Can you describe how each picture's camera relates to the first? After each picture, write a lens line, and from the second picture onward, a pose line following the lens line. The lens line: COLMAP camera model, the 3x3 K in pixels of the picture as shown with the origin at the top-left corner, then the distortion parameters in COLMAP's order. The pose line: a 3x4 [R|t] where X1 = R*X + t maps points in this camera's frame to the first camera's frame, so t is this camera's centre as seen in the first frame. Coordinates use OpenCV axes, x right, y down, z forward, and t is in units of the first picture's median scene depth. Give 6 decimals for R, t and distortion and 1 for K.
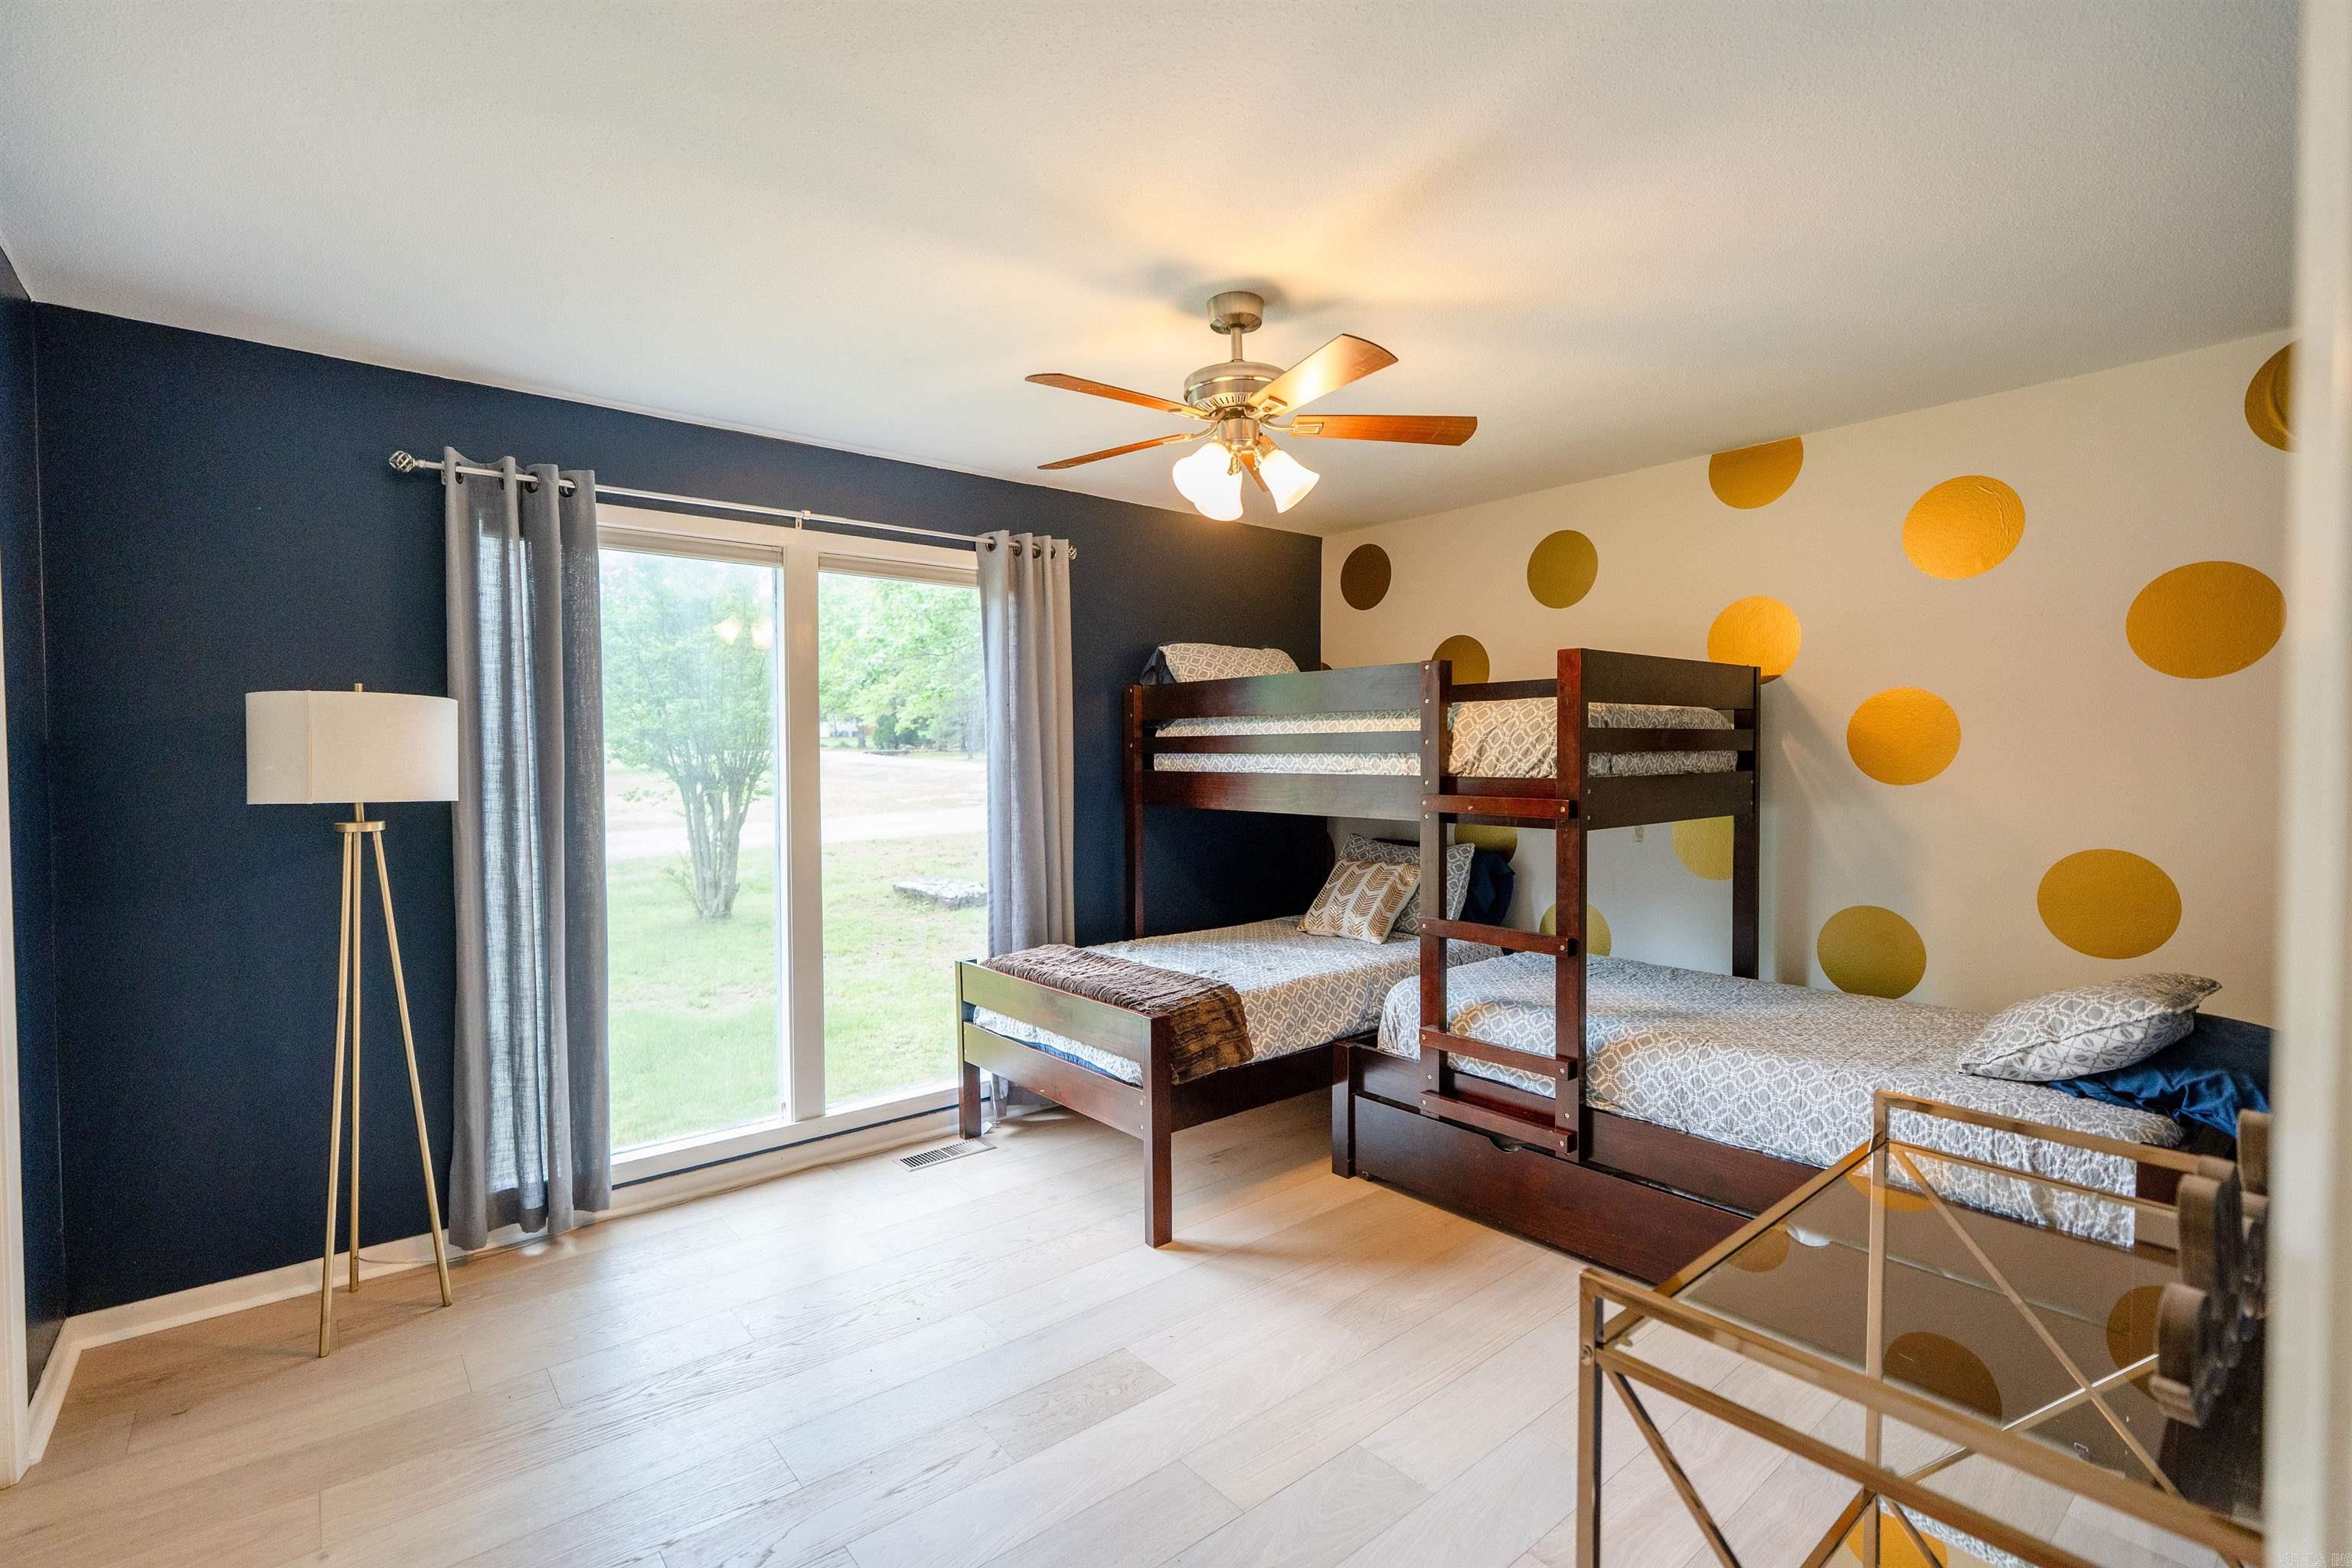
lens RADIAL K [[1054.0, 0, 1169.5], [0, 1054.0, 780.6], [0, 0, 1]] dist [-0.008430, 0.002987]
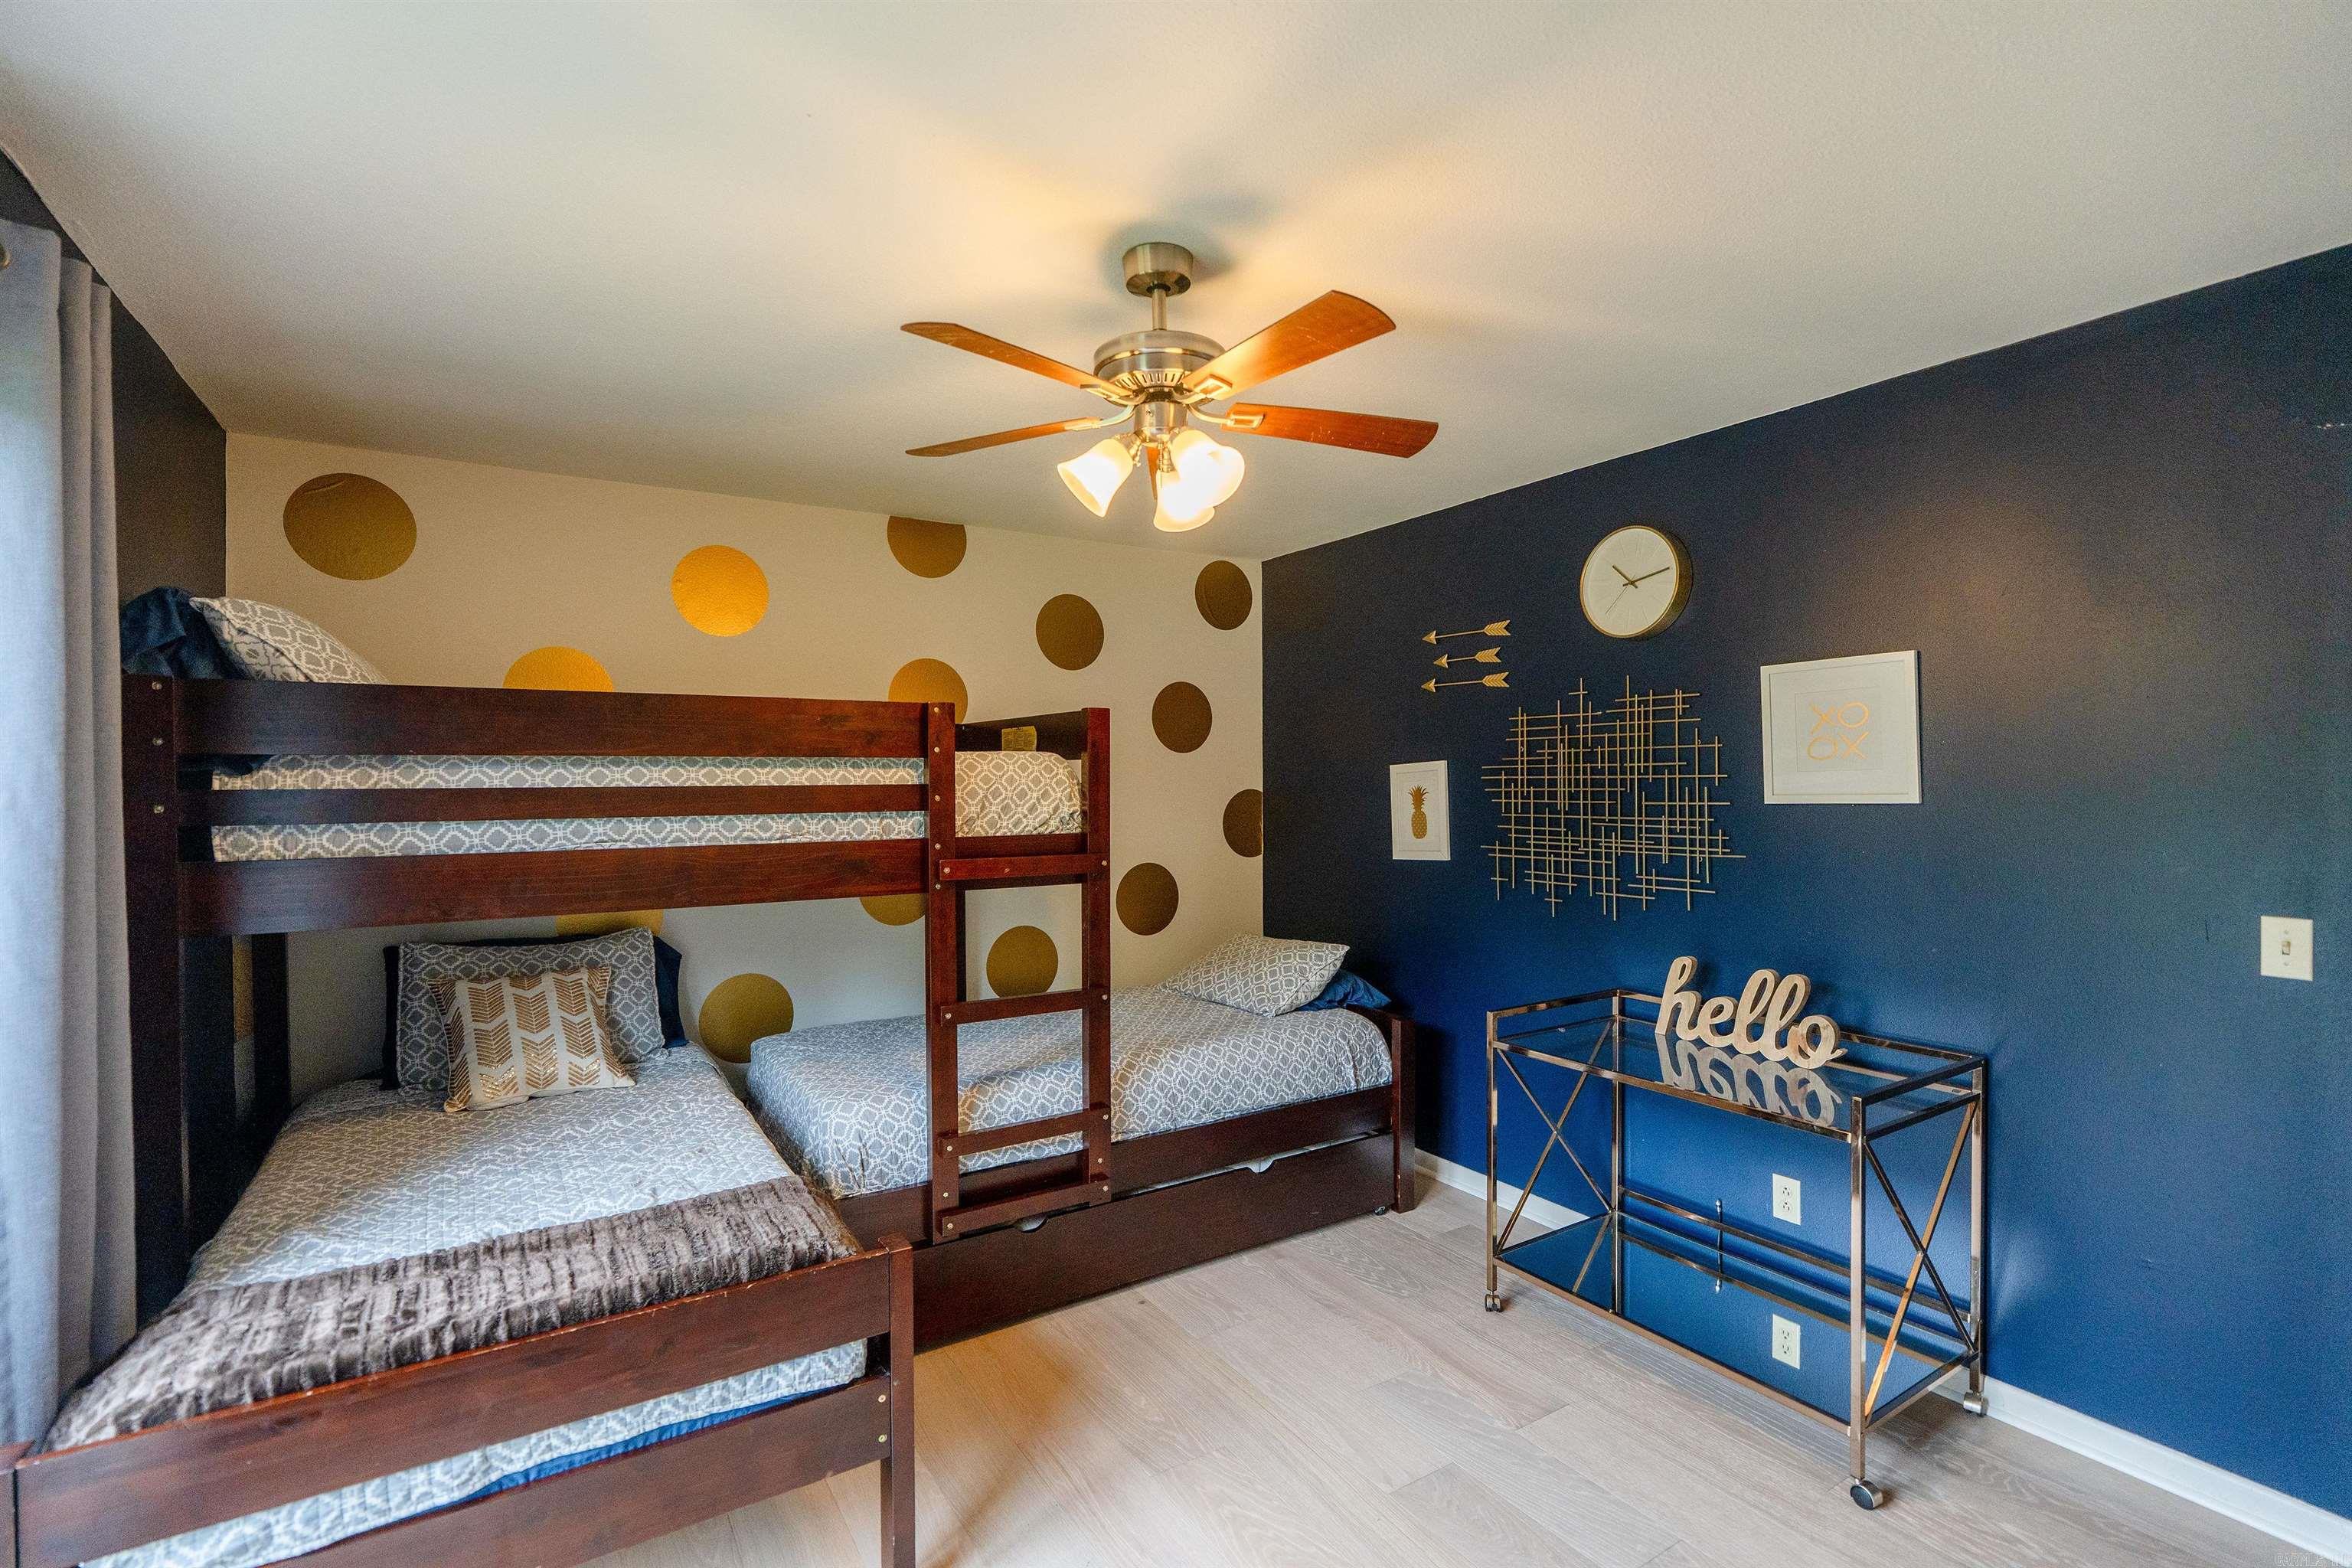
lens RADIAL K [[1066.3, 0, 1169.1], [0, 1066.3, 787.1], [0, 0, 1]] dist [-0.002311, 0.000728]
pose [[0.132809, -0.001858, 0.991140, -0.606633], [0.032568, 0.999466, -0.002490, -0.038998], [-0.990606, 0.032610, 0.132798, 0.735527]]
